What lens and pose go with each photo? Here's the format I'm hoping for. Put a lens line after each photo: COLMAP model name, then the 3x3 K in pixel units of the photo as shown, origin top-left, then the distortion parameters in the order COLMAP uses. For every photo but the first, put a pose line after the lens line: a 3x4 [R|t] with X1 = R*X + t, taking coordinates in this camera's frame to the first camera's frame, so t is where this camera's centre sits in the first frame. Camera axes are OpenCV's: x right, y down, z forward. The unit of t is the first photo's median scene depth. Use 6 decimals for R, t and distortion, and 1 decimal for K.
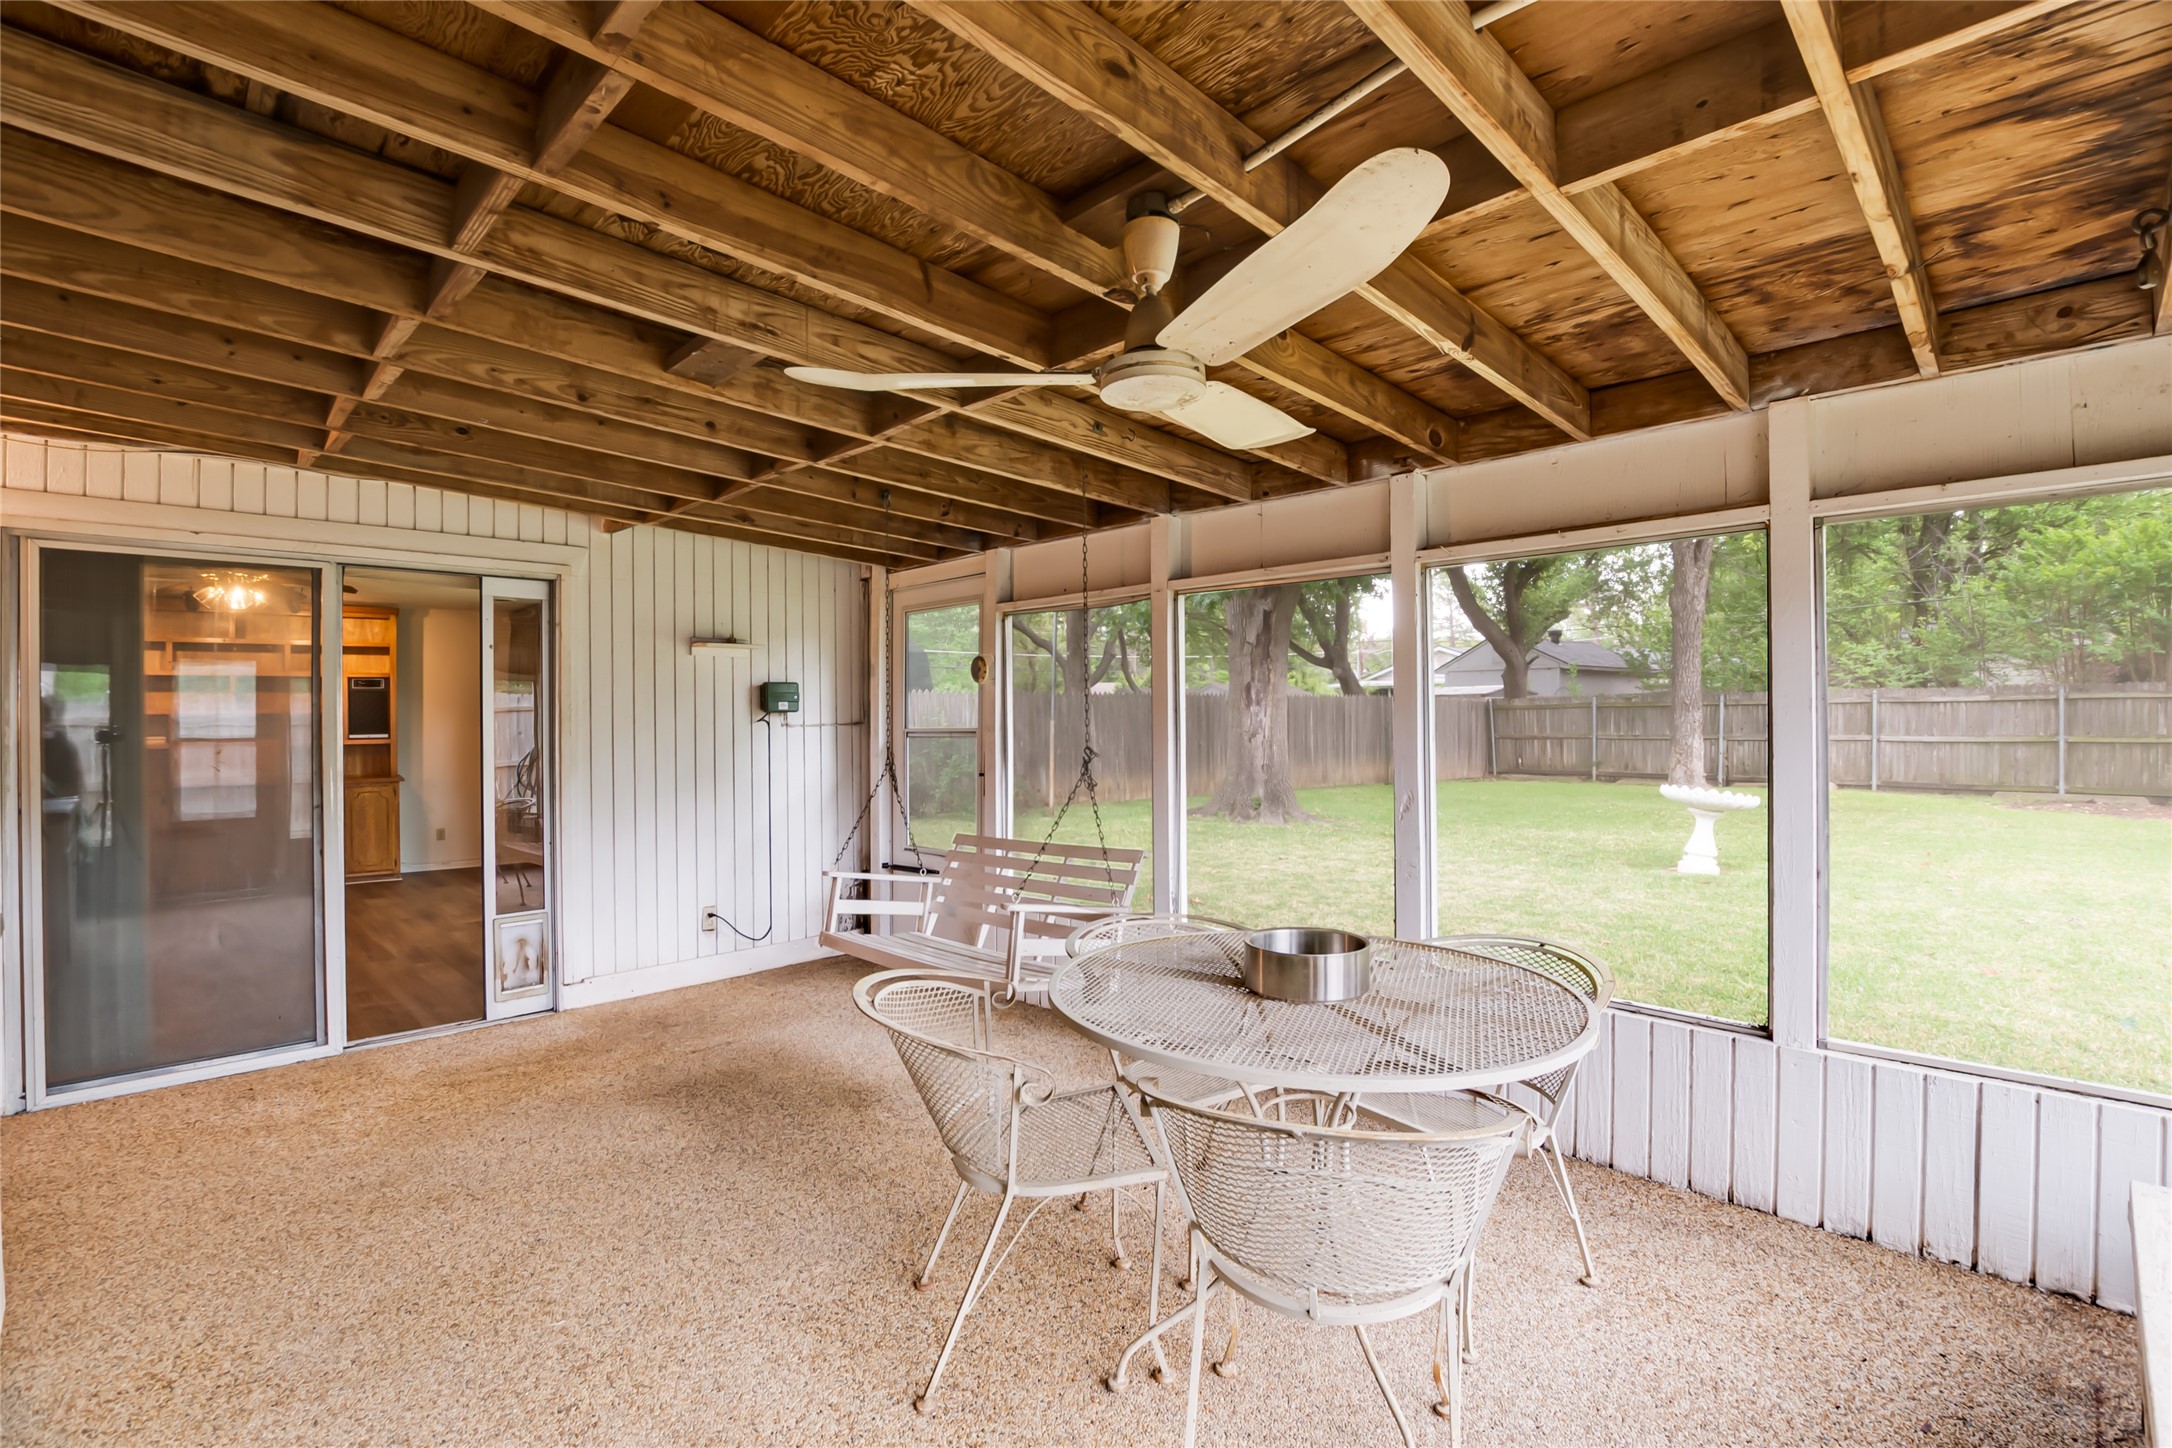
lens RADIAL K [[998.3, 0, 1078.9], [0, 998.3, 727.9], [0, 0, 1]] dist [-0.027173, 0.000365]
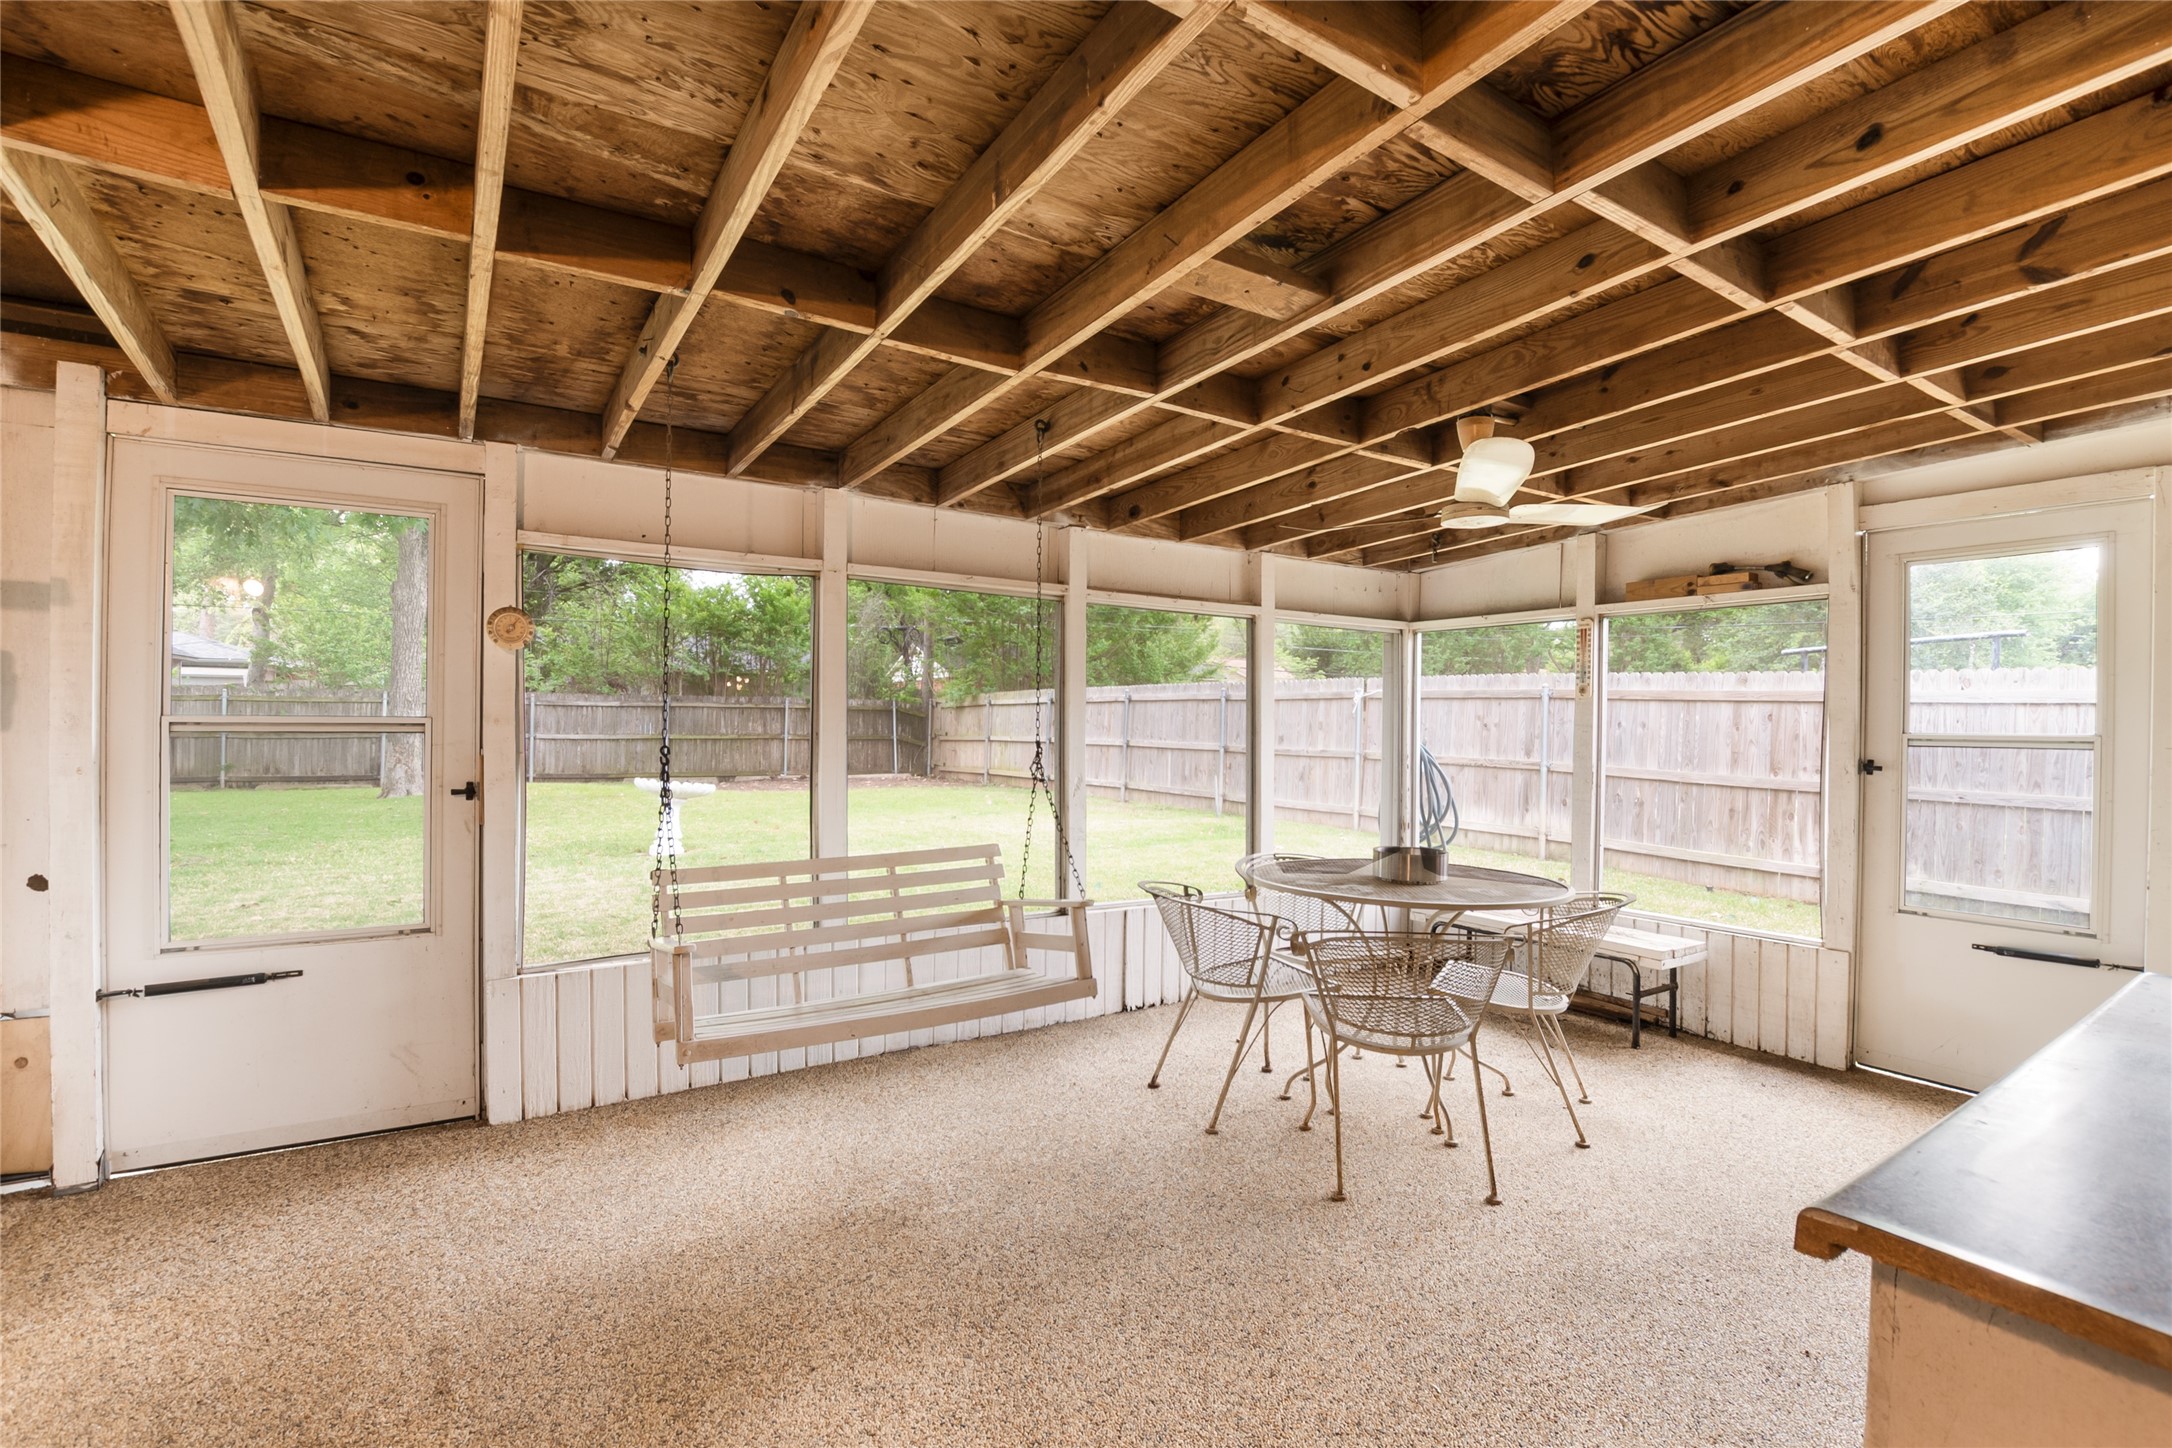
lens RADIAL K [[998.3, 0, 1085.3], [0, 998.3, 733.0], [0, 0, 1]] dist [-0.027173, 0.000365]
pose [[0.221543, 0.000591, 0.975151, -0.175390], [-0.006425, 0.999979, 0.000854, 0.001854], [-0.975130, -0.006454, 0.221542, 0.134665]]
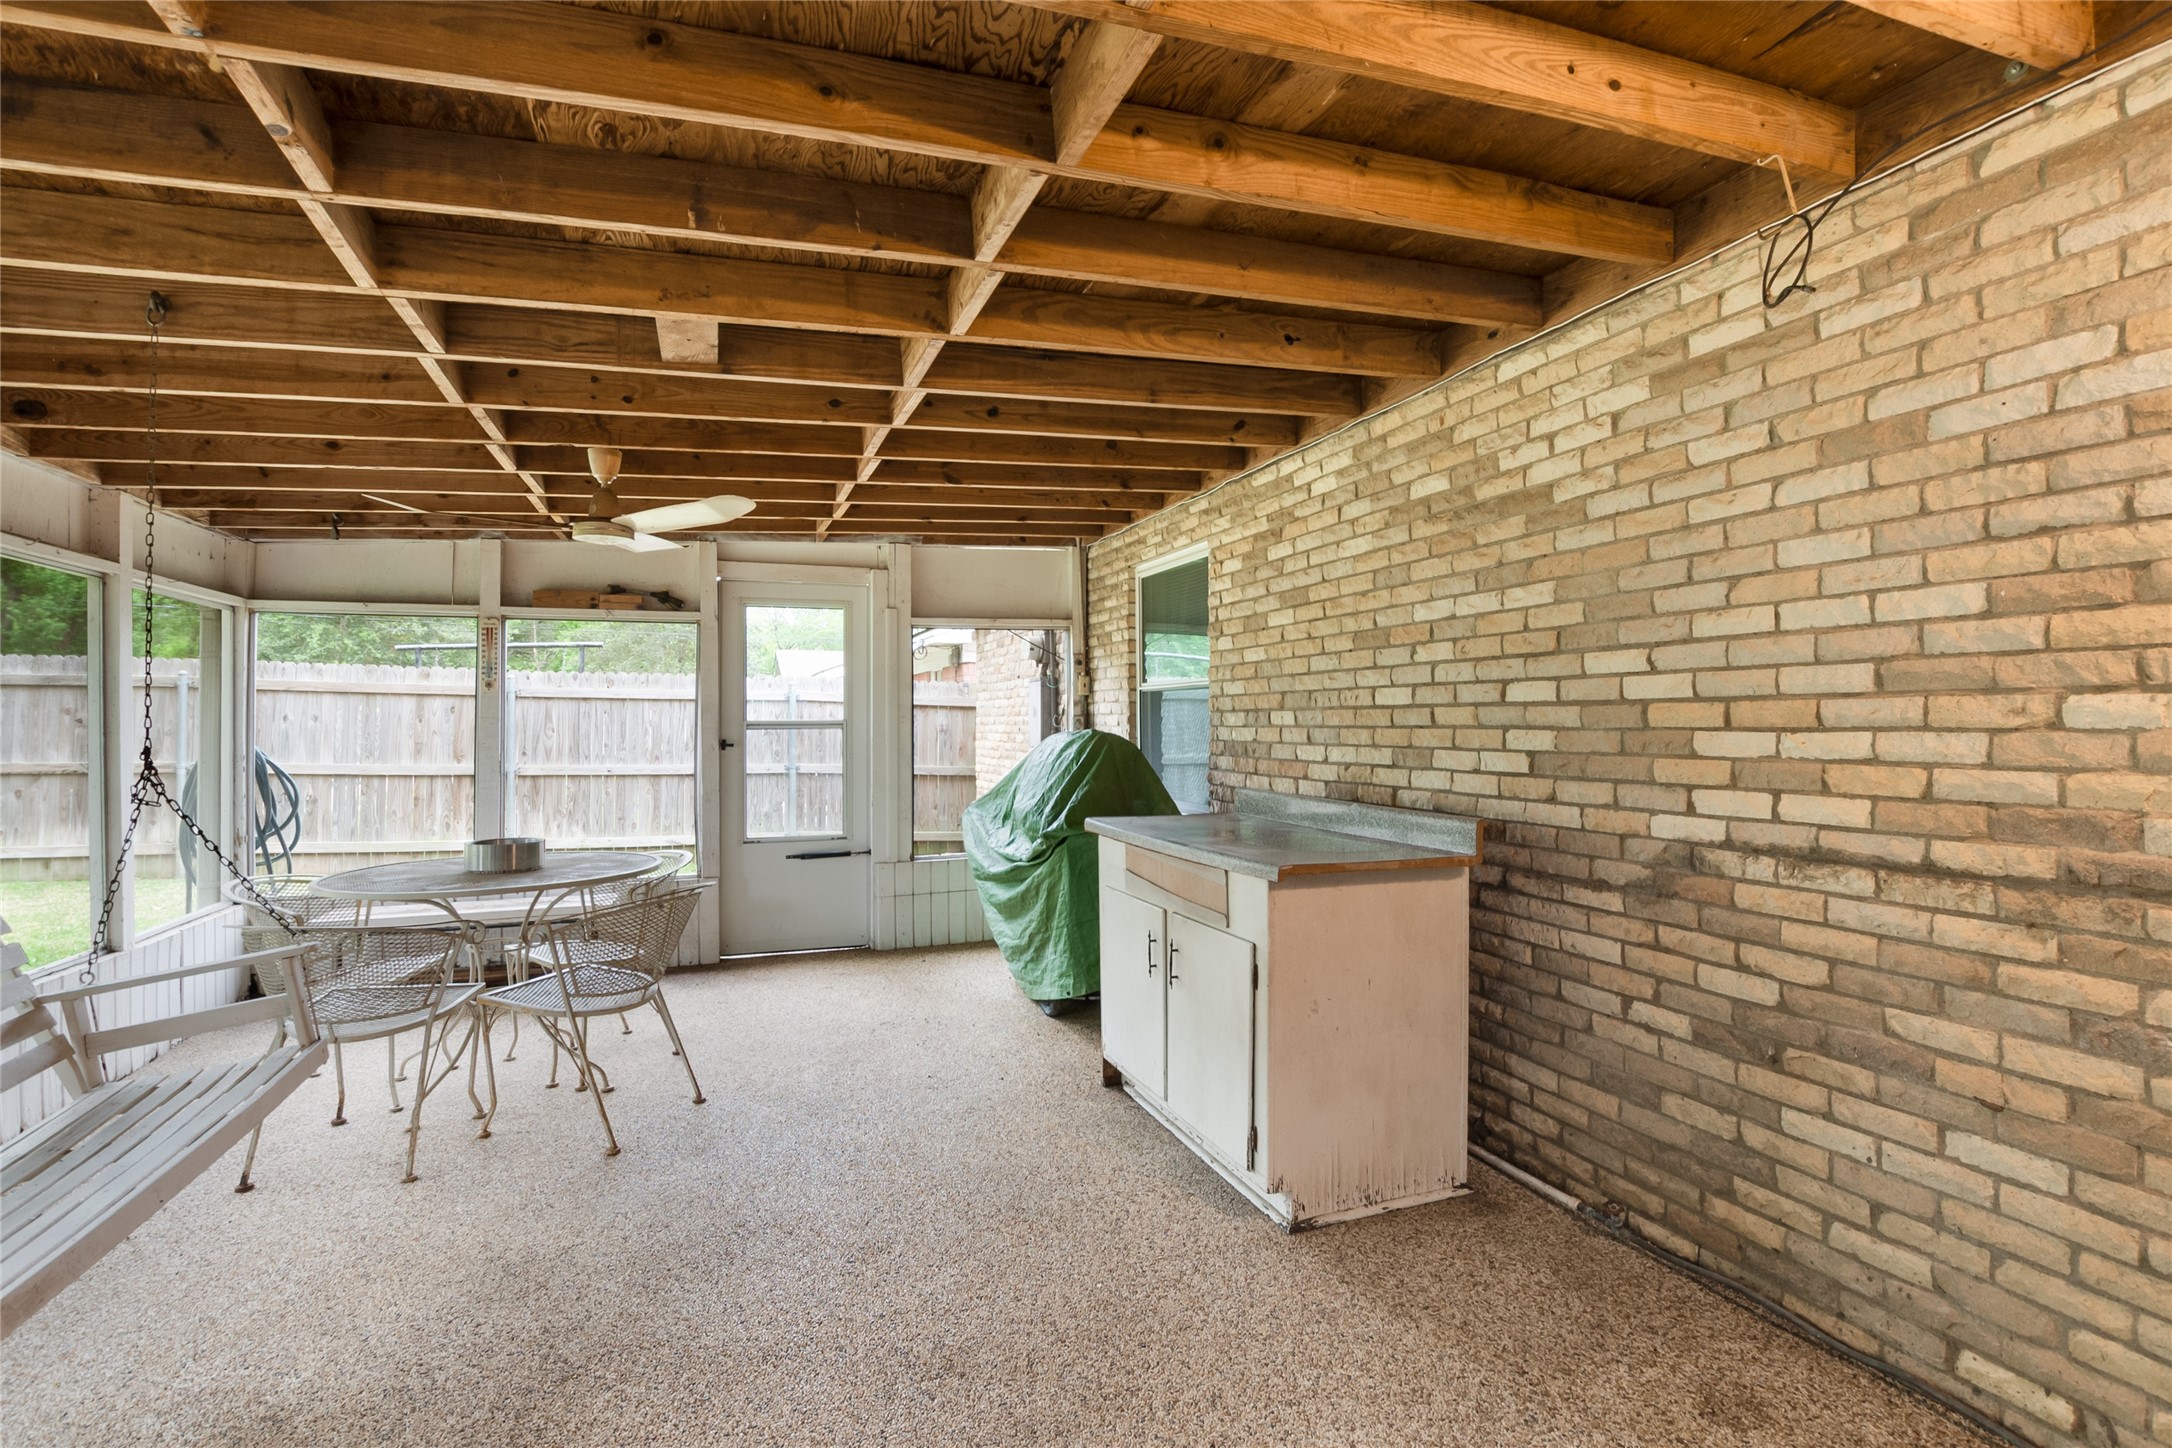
lens RADIAL K [[998.3, 0, 1090.6], [0, 998.3, 715.4], [0, 0, 1]] dist [-0.027173, 0.000365]
pose [[-0.908138, 0.014530, 0.418420, -0.161157], [0.015090, 0.999884, -0.001971, 0.001574], [-0.418400, 0.004524, -0.908252, 0.245472]]
